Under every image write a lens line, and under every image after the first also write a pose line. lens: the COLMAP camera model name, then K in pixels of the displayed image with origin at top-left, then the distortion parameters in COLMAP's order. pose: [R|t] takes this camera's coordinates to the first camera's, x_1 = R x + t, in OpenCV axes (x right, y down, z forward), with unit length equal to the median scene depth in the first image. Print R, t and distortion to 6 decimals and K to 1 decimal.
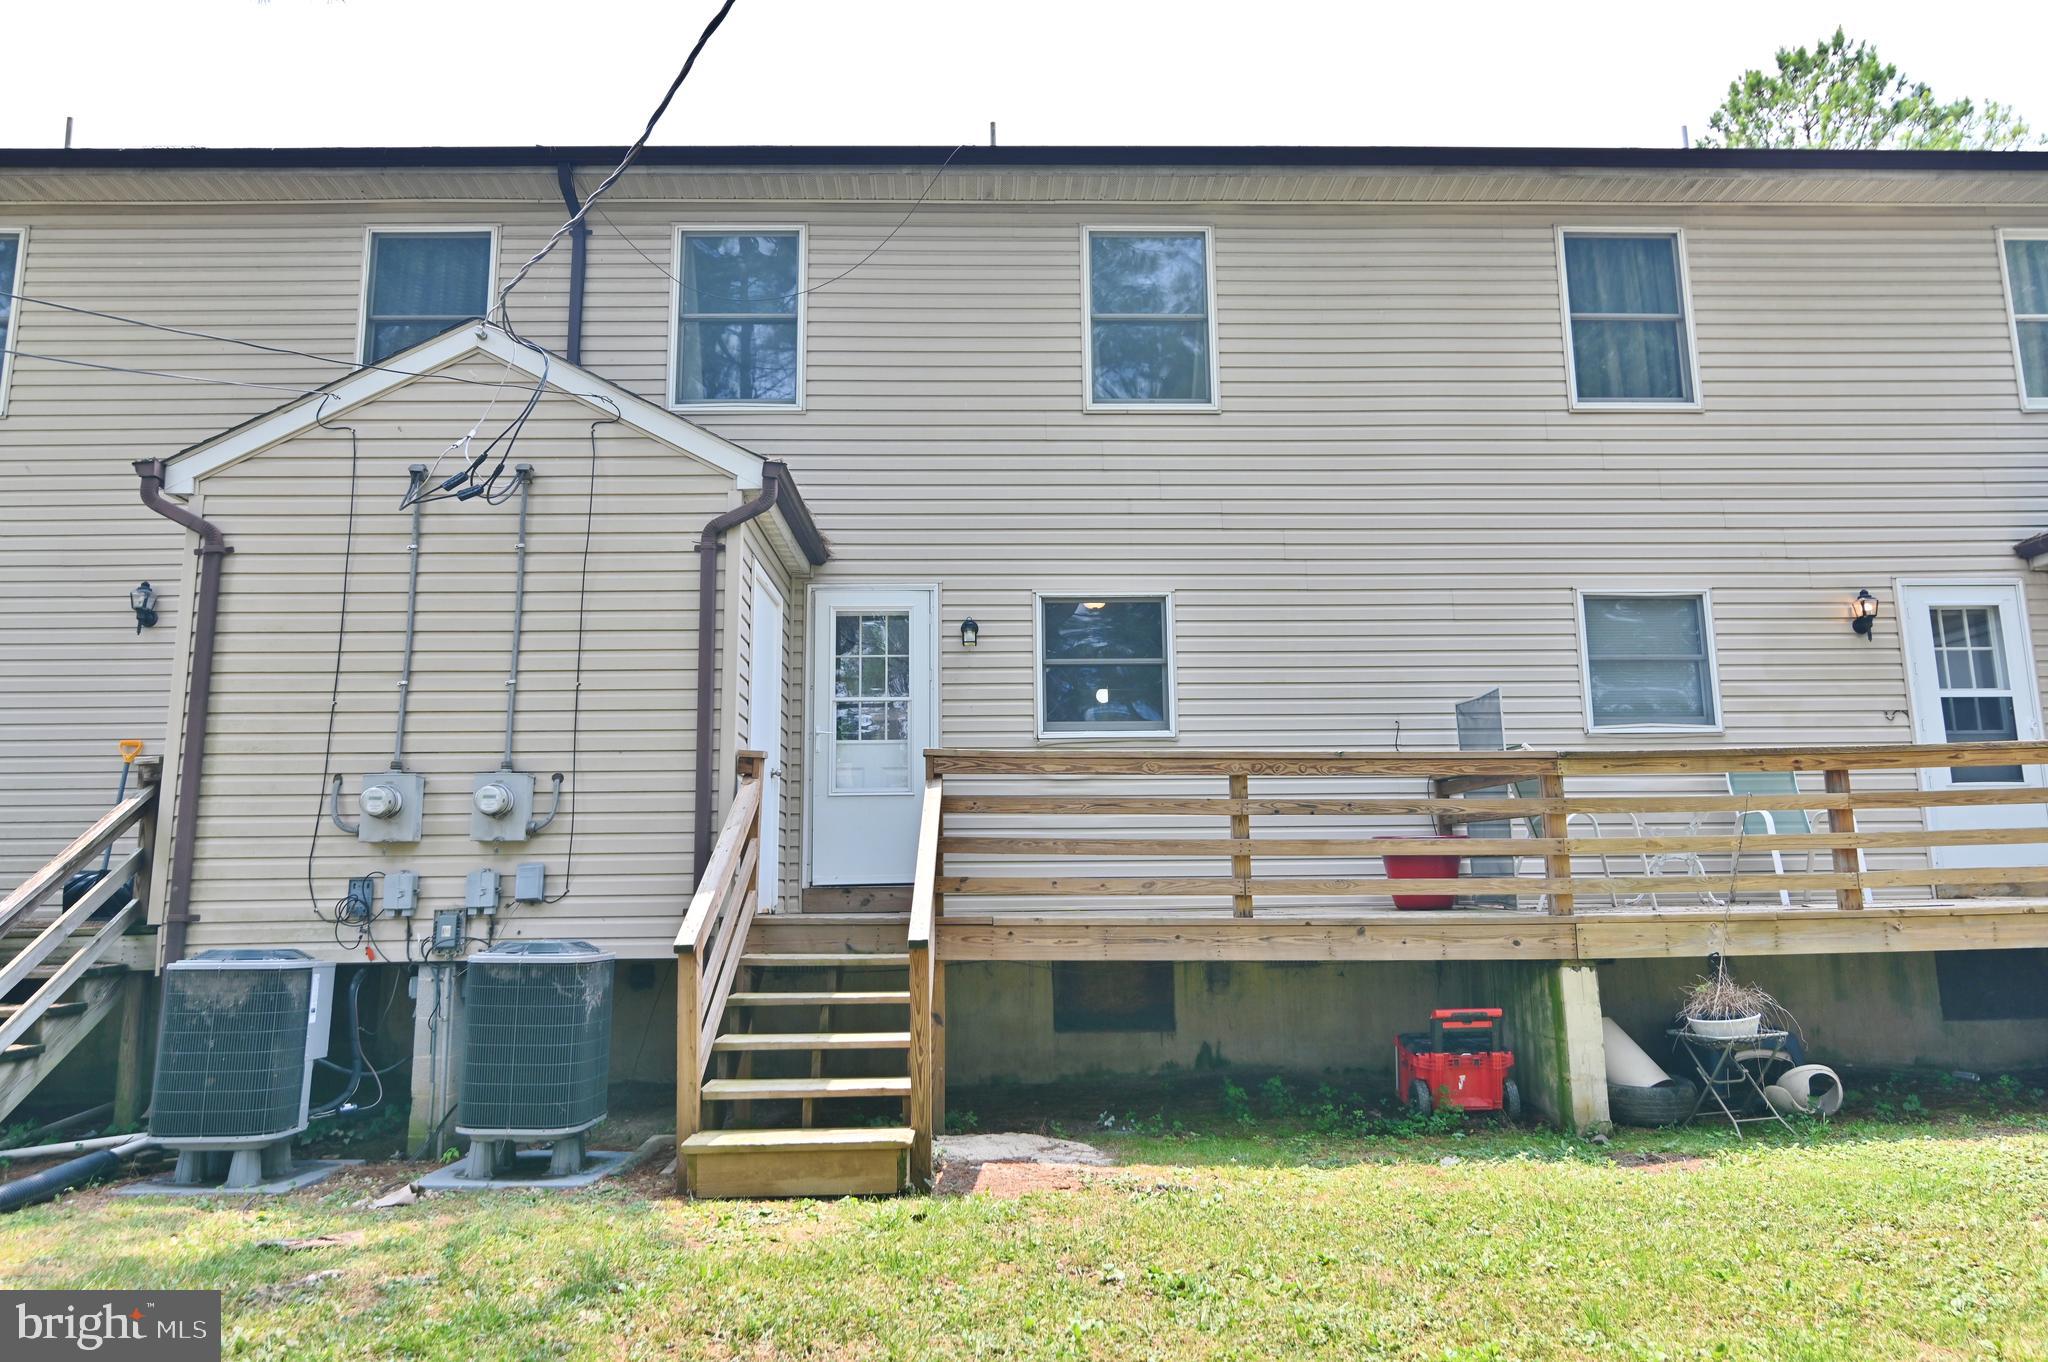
lens RADIAL K [[1332.9, 0, 1027.1], [0, 1332.9, 681.2], [0, 0, 1]] dist [0.004411, 0.002208]
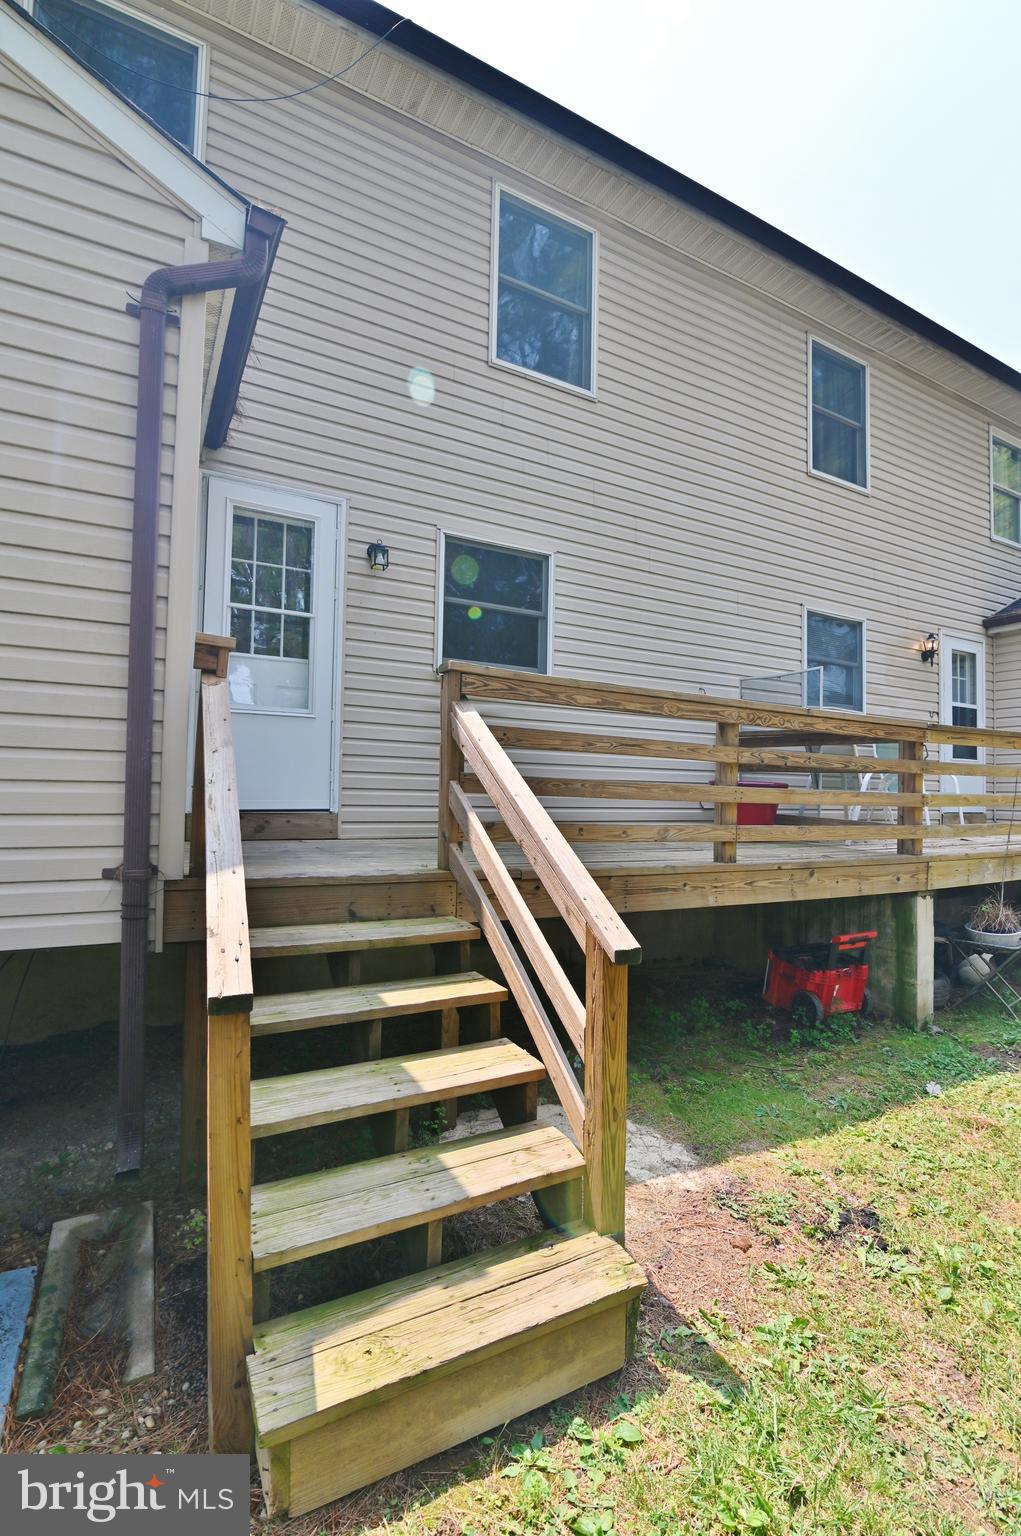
lens RADIAL K [[698.4, 0, 505.0], [0, 698.4, 768.5], [0, 0, 1]] dist [-0.018019, 0.000345]
pose [[0.888325, 0.042288, 0.457264, -0.187513], [-0.103861, 0.988450, 0.110359, 0.051197], [-0.447316, -0.145526, 0.882457, 0.485781]]
